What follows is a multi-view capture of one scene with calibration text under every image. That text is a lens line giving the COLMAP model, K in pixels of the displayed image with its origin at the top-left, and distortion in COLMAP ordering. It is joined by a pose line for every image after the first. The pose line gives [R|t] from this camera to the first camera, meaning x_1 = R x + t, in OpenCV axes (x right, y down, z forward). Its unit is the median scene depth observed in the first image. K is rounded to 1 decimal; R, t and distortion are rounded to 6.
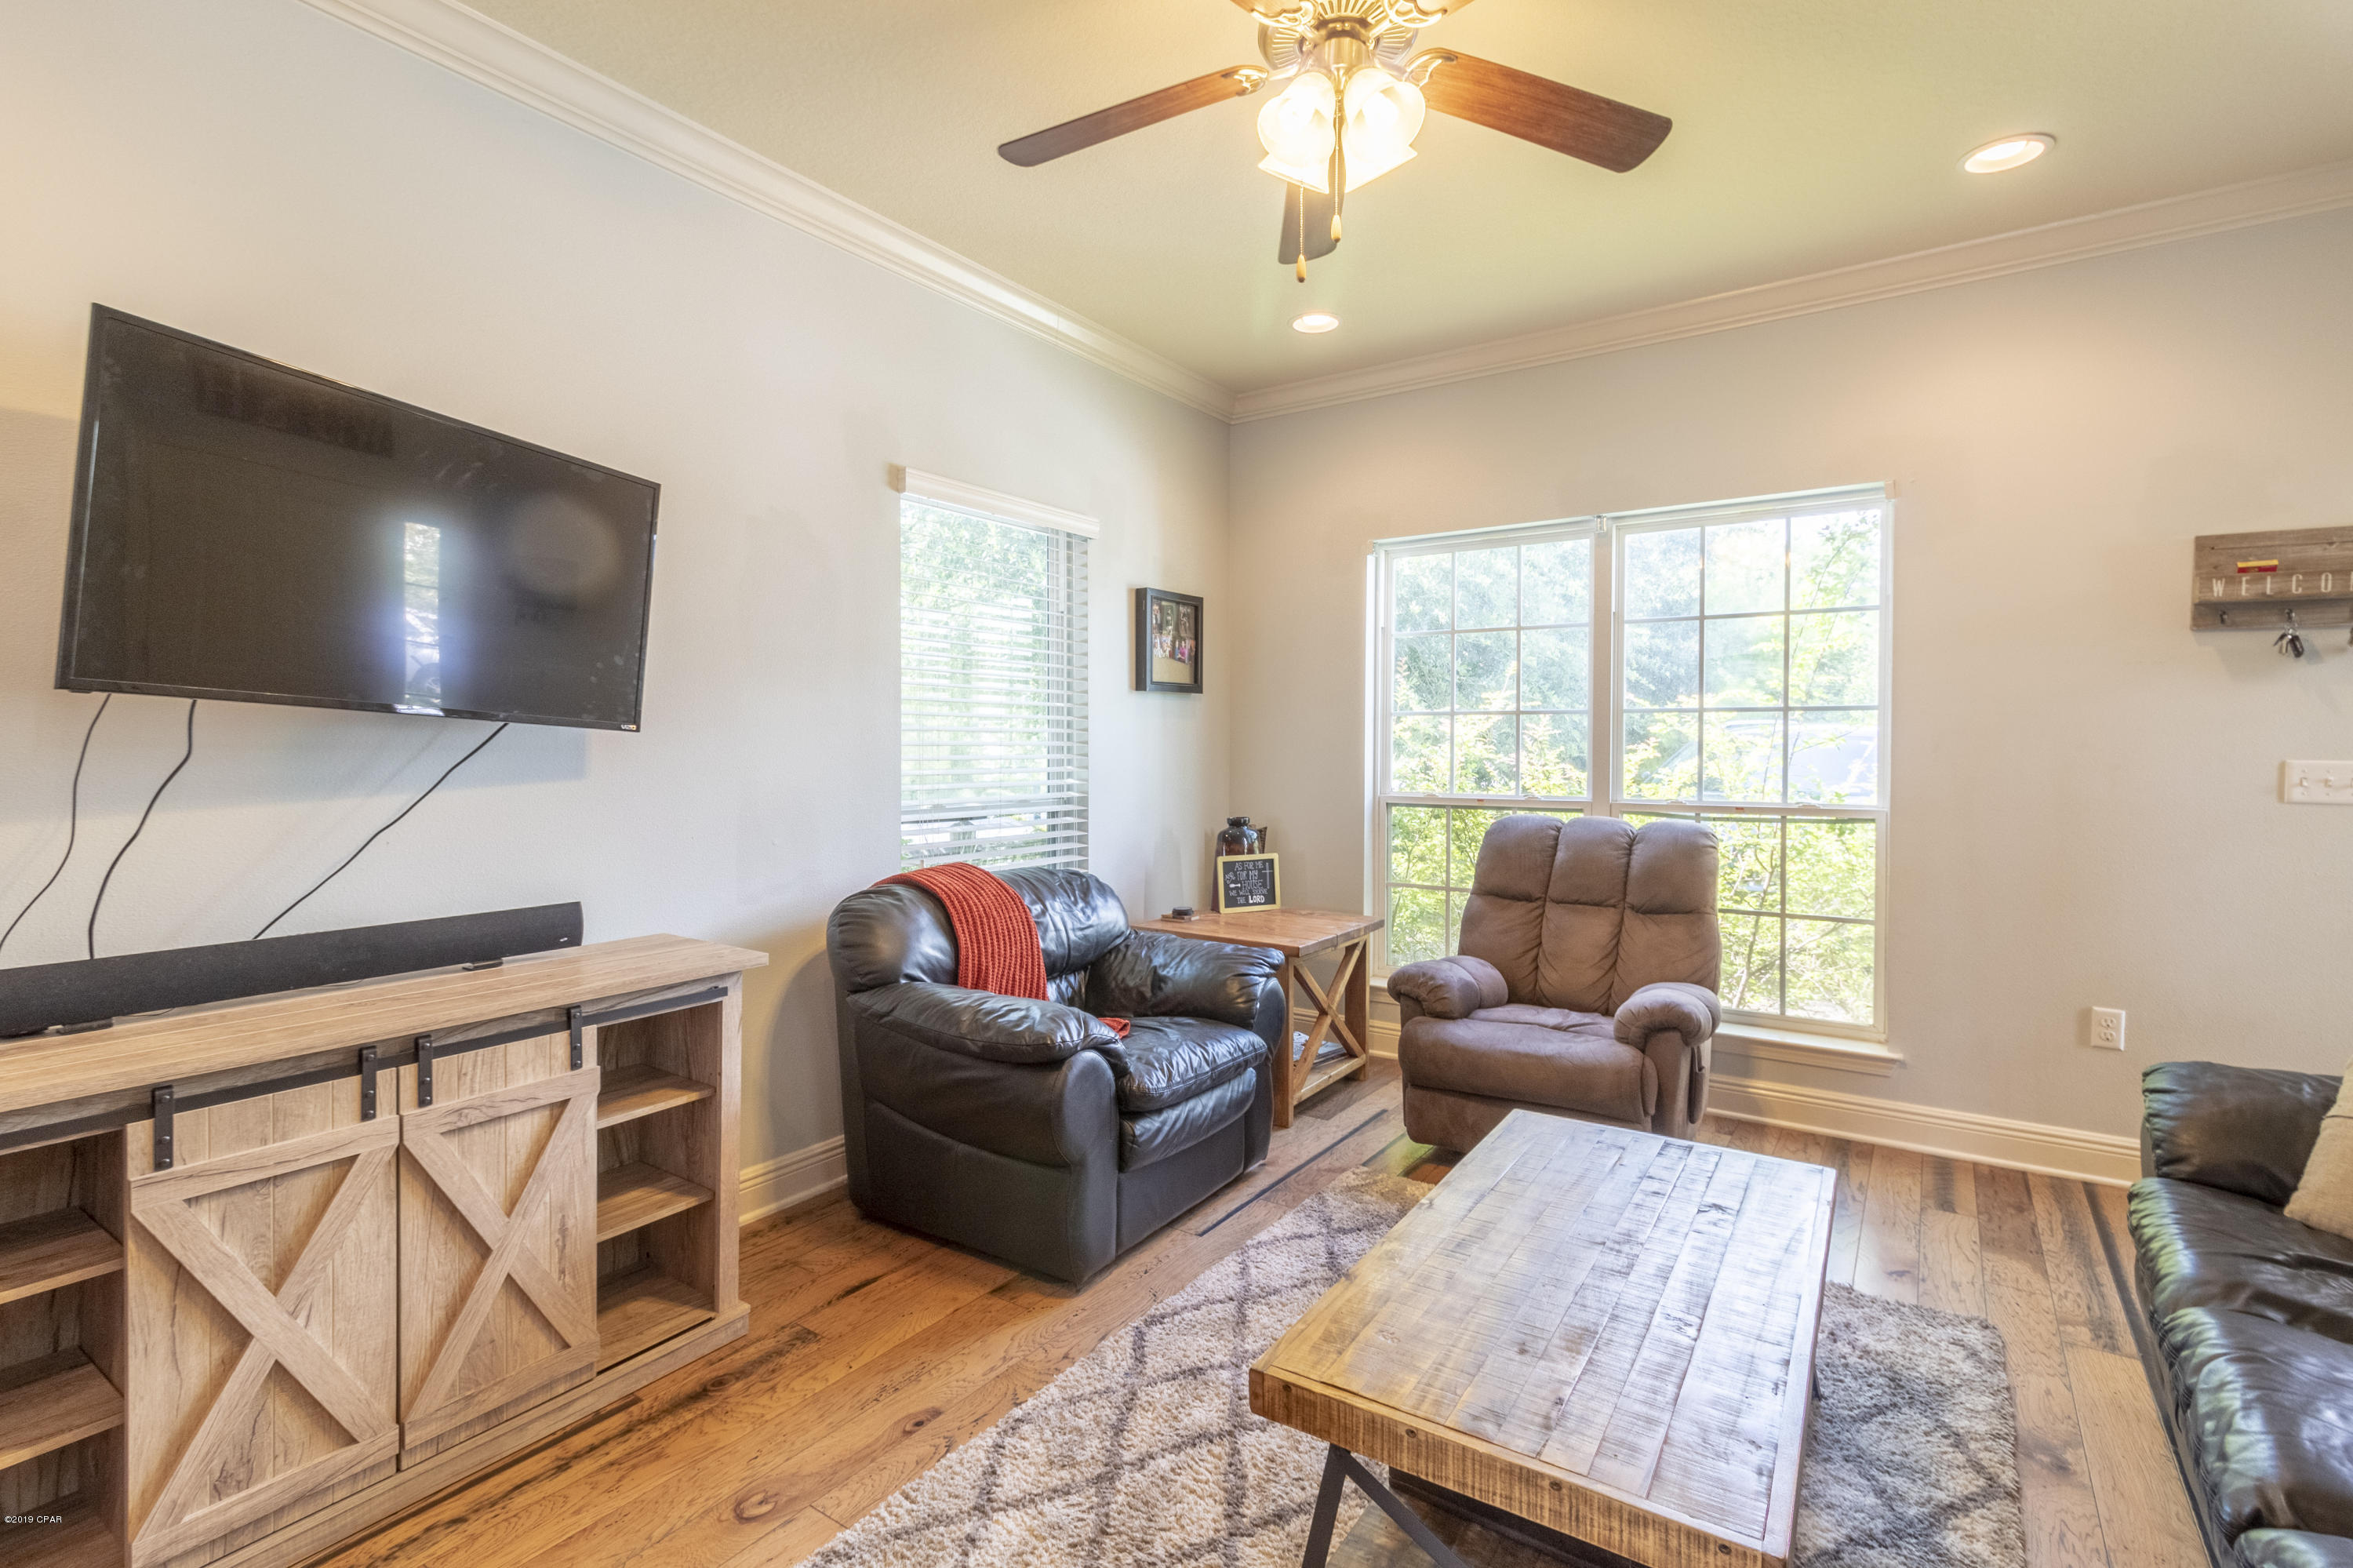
lens RADIAL K [[1091.9, 0, 1173.3], [0, 1091.9, 760.6], [0, 0, 1]] dist [0.001844, 0.000716]
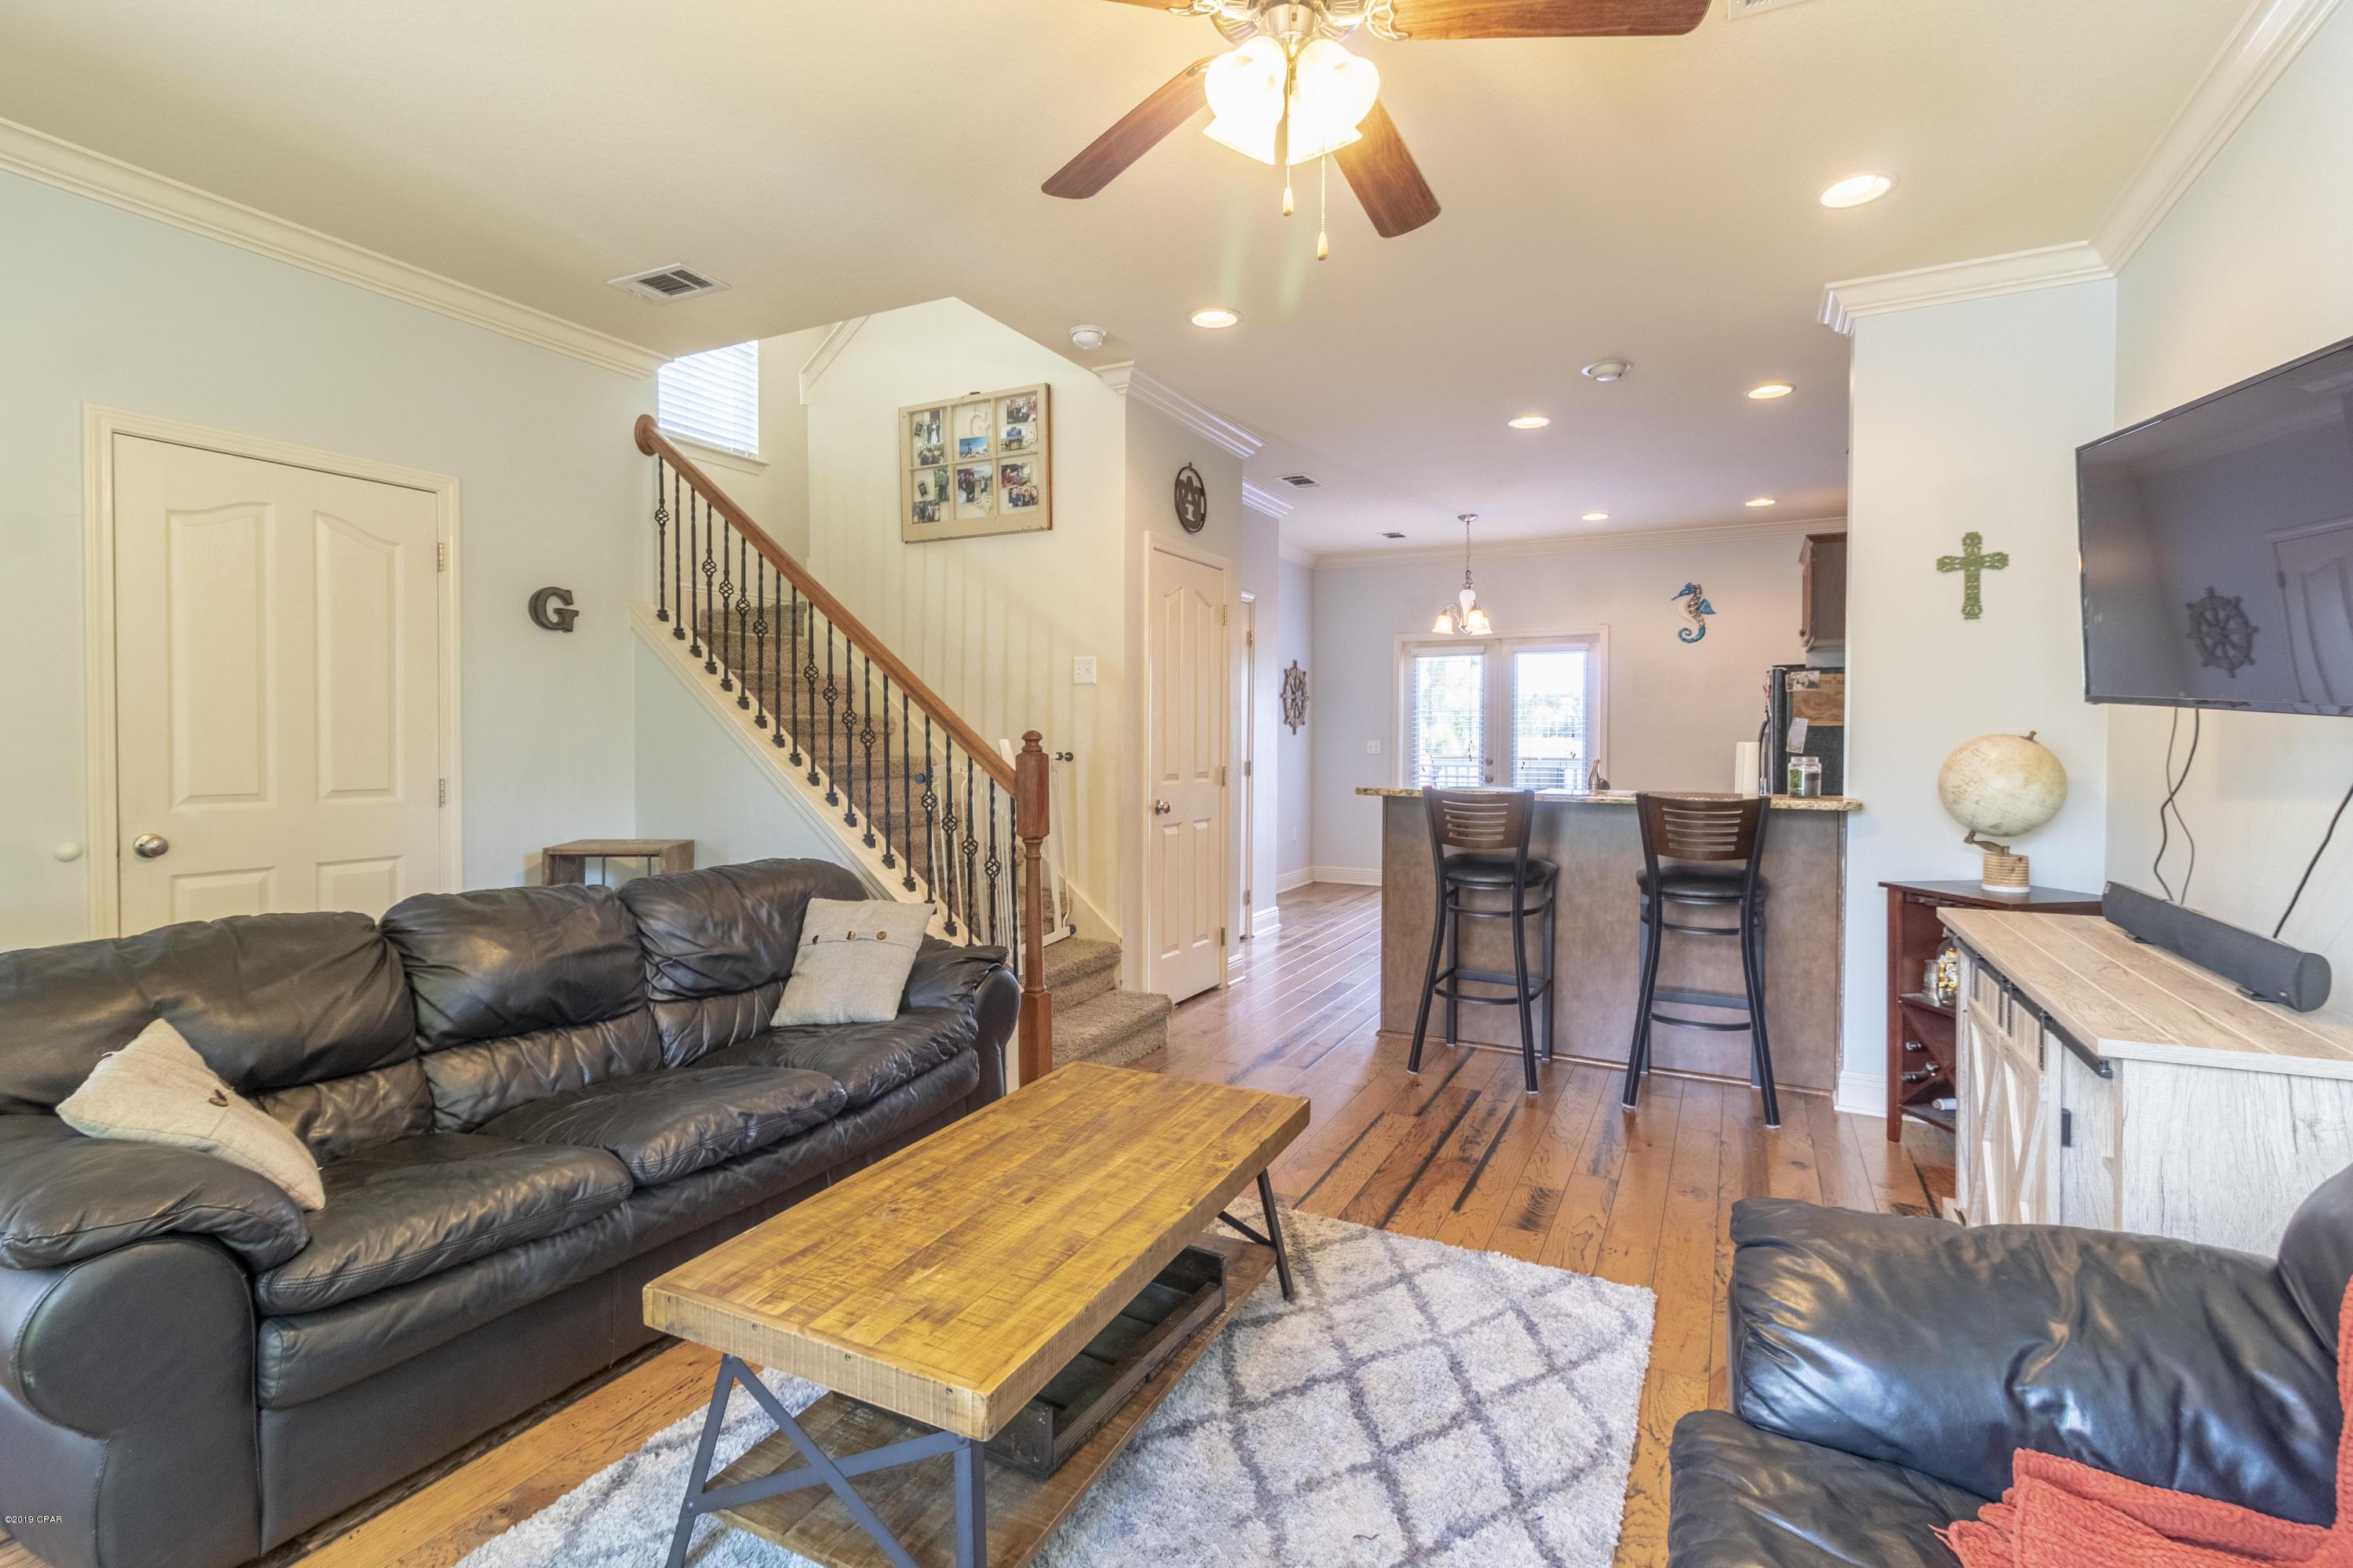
lens RADIAL K [[1082.7, 0, 1176.0], [0, 1082.7, 752.9], [0, 0, 1]] dist [0.005003, 0.000521]
pose [[-0.991766, -0.005216, -0.127955, 0.262716], [-0.009711, 0.999356, 0.034529, -0.020927], [0.127693, 0.035488, -0.991179, 1.383632]]
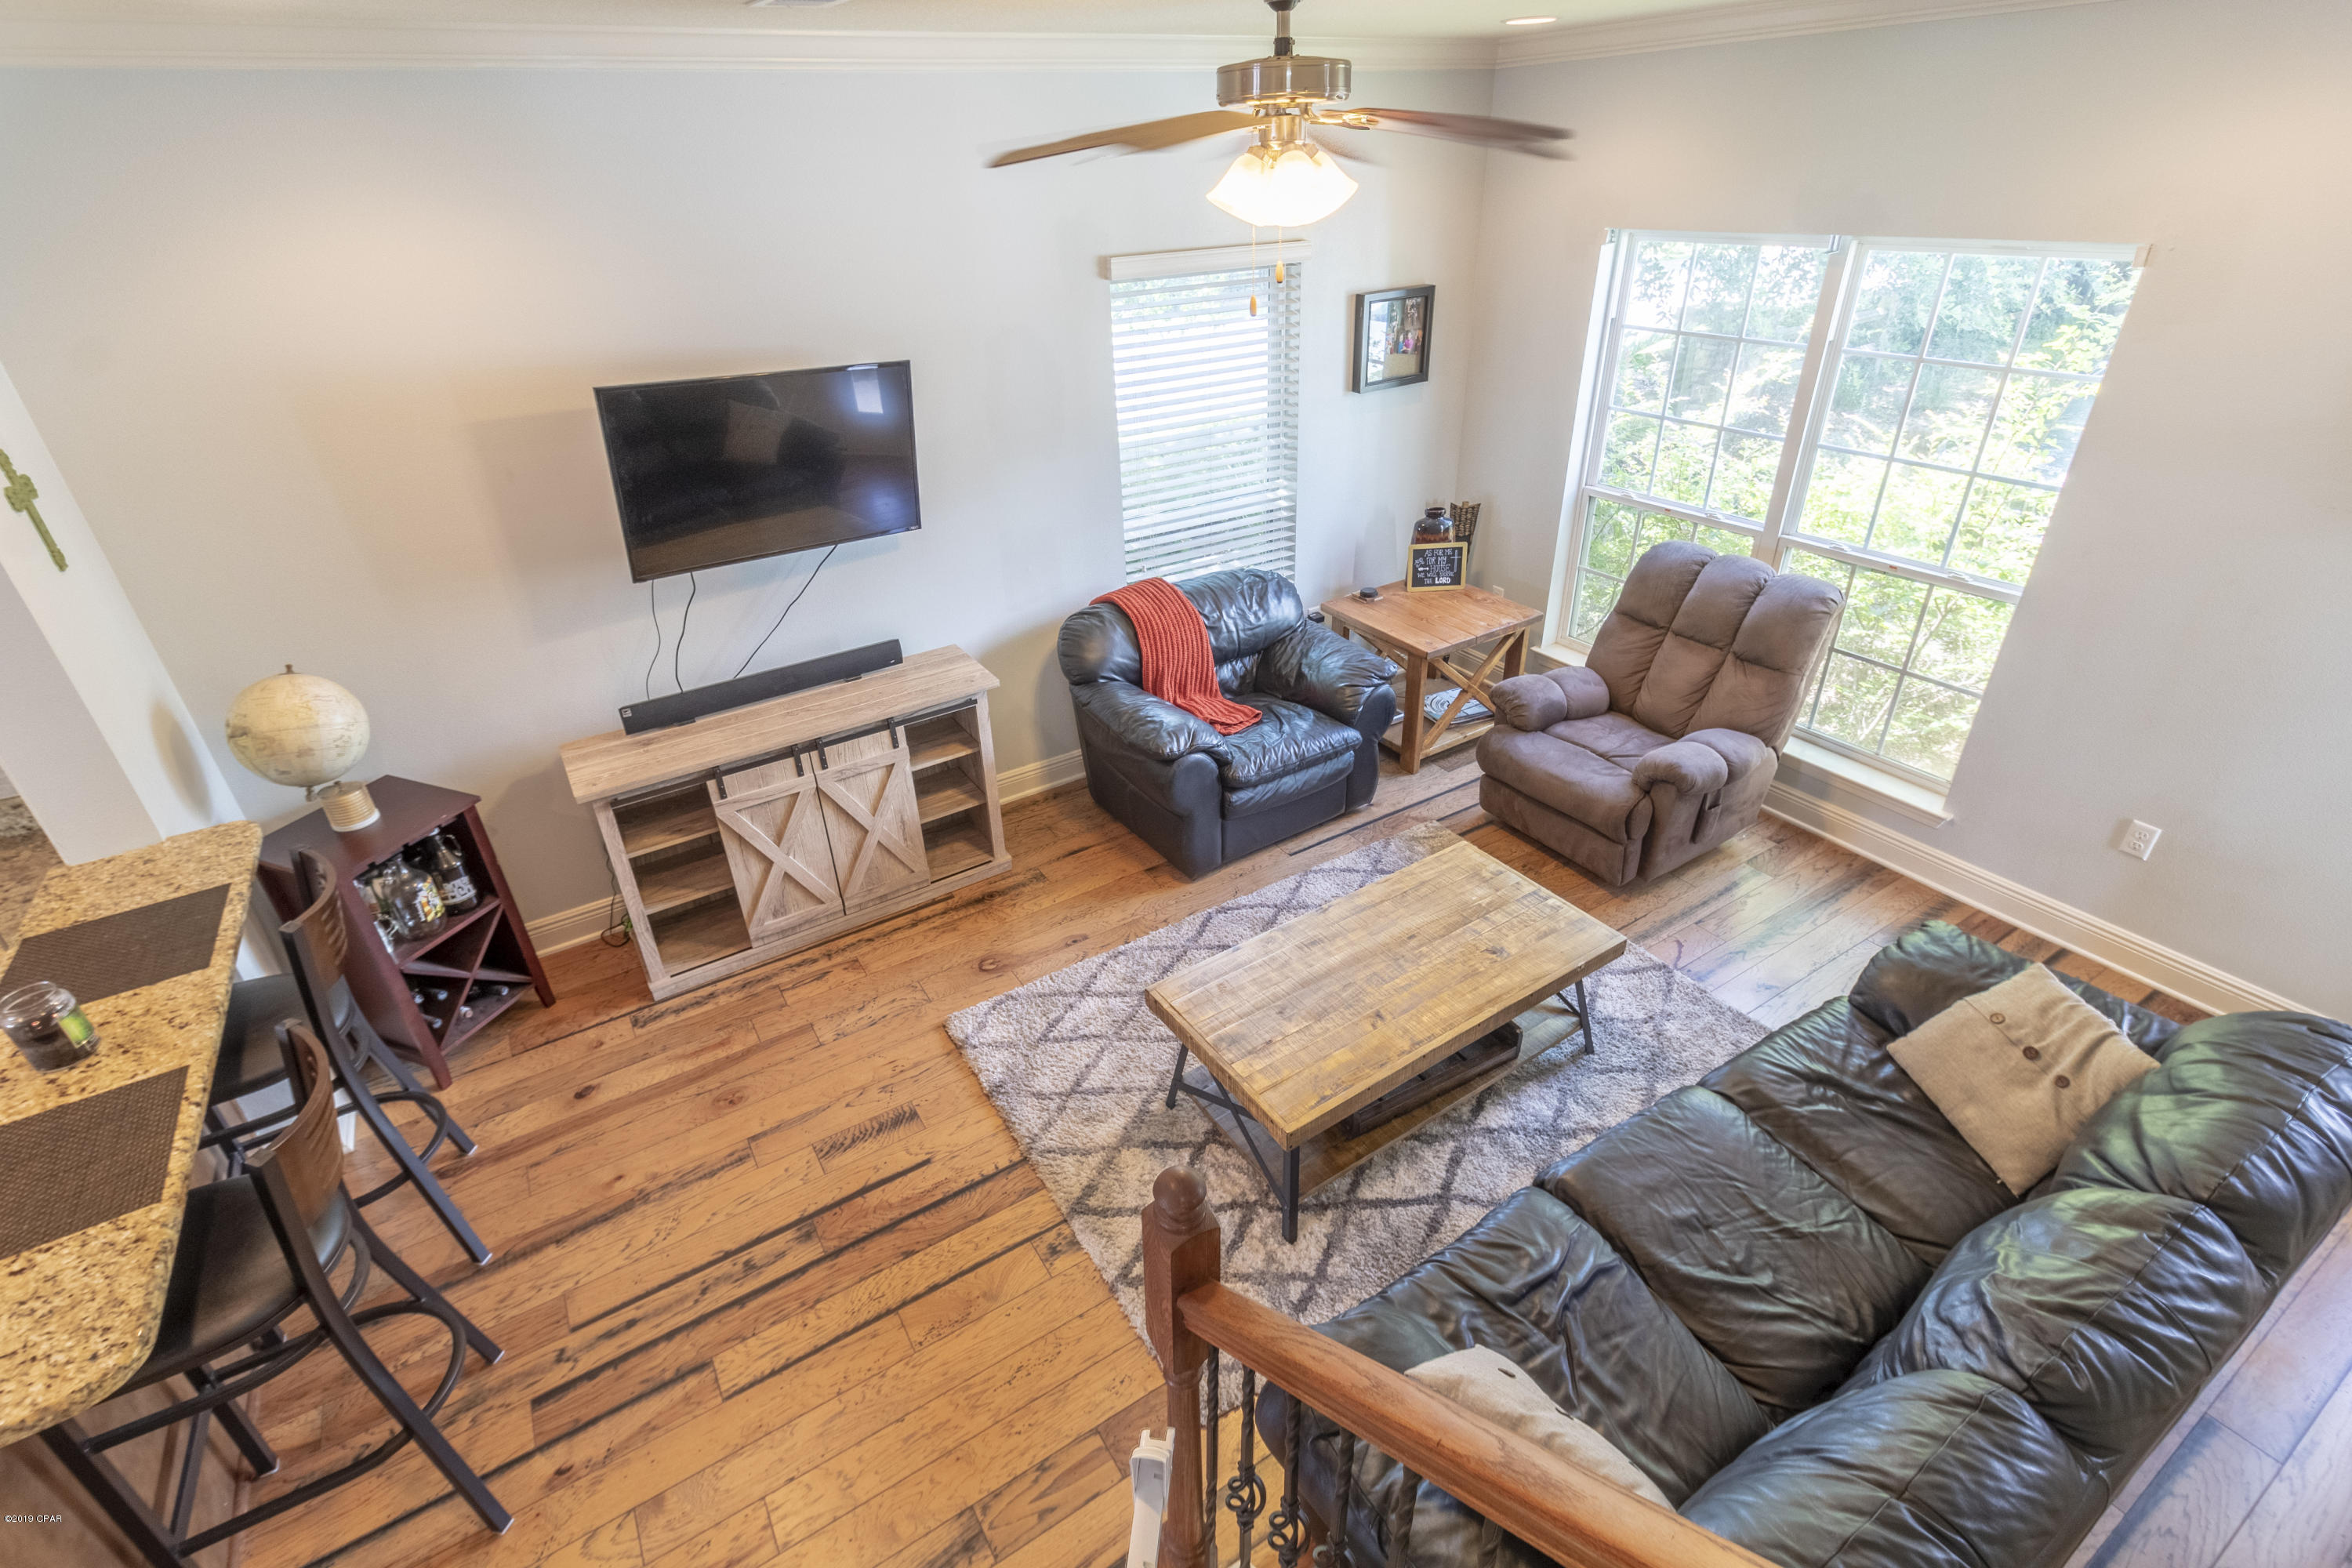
lens RADIAL K [[1091.3, 0, 1172.8], [0, 1091.3, 760.6], [0, 0, 1]] dist [0.001844, 0.000716]
pose [[0.917594, 0.162696, -0.362700, 0.418930], [0.030531, 0.880871, 0.472370, -0.418346], [0.396345, -0.444517, 0.803315, -0.234909]]
